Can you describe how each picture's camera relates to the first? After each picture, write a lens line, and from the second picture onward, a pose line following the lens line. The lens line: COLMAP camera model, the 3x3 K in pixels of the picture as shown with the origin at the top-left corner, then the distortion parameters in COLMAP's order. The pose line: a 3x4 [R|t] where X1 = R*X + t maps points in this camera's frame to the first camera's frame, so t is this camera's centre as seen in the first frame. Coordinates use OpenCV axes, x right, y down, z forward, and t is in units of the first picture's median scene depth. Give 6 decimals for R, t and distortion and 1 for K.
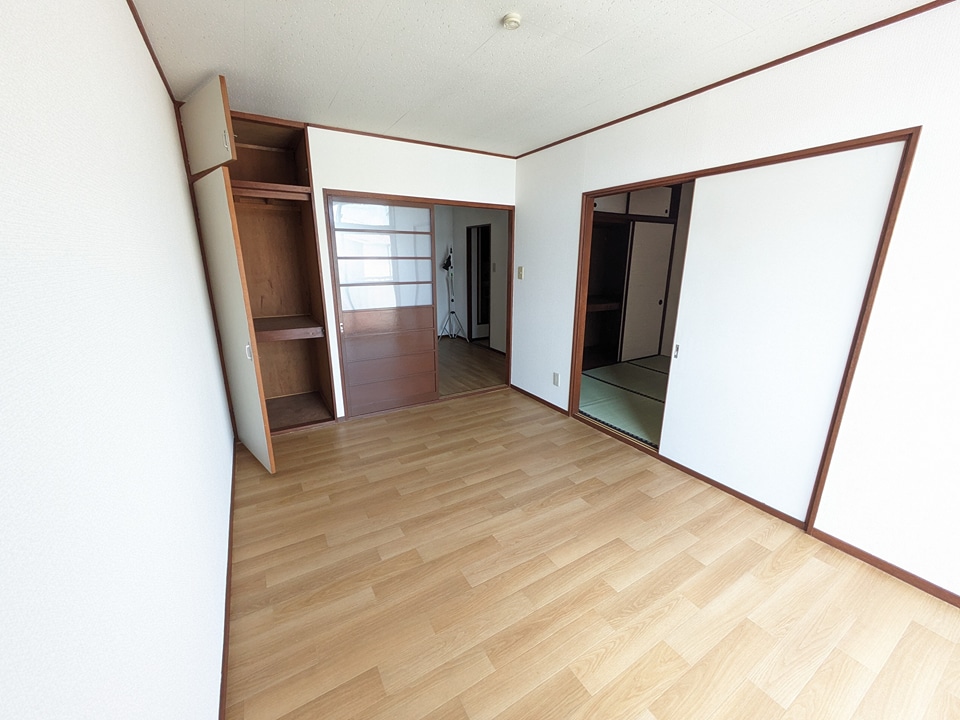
lens RADIAL K [[378.8, 0, 480.3], [0, 378.8, 362.9], [0, 0, 1]] dist [-0.004251, 0.000772]
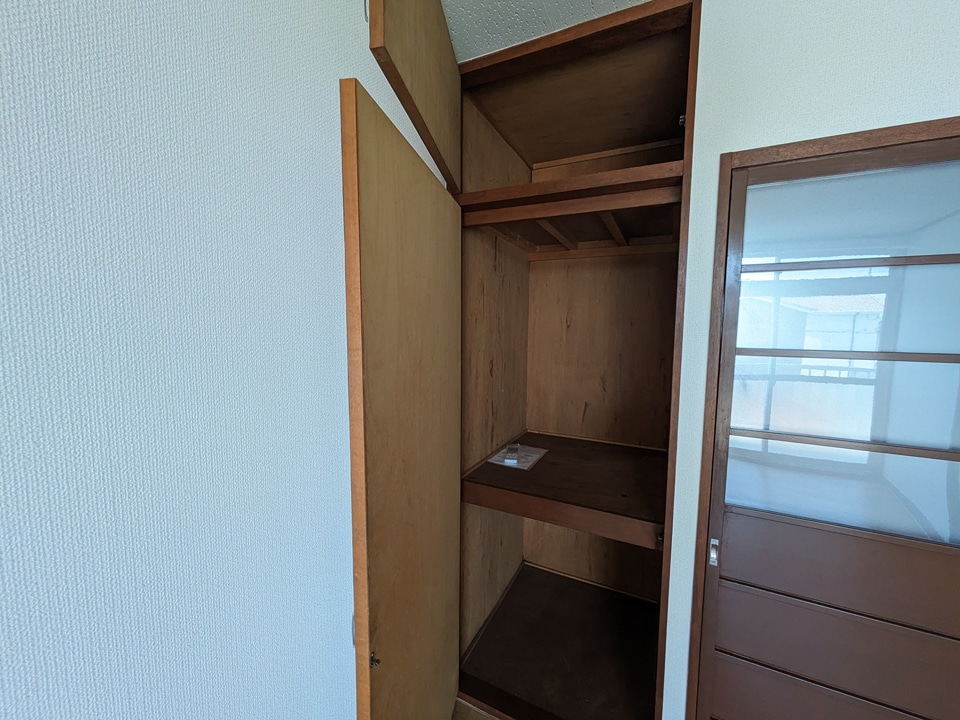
lens RADIAL K [[378.8, 0, 481.1], [0, 378.8, 363.1], [0, 0, 1]] dist [-0.004251, 0.000772]
pose [[0.541390, 0.083685, -0.836596, -0.211140], [-0.233853, 0.970758, -0.054229, -0.190415], [0.807595, 0.224999, 0.545129, 0.618932]]
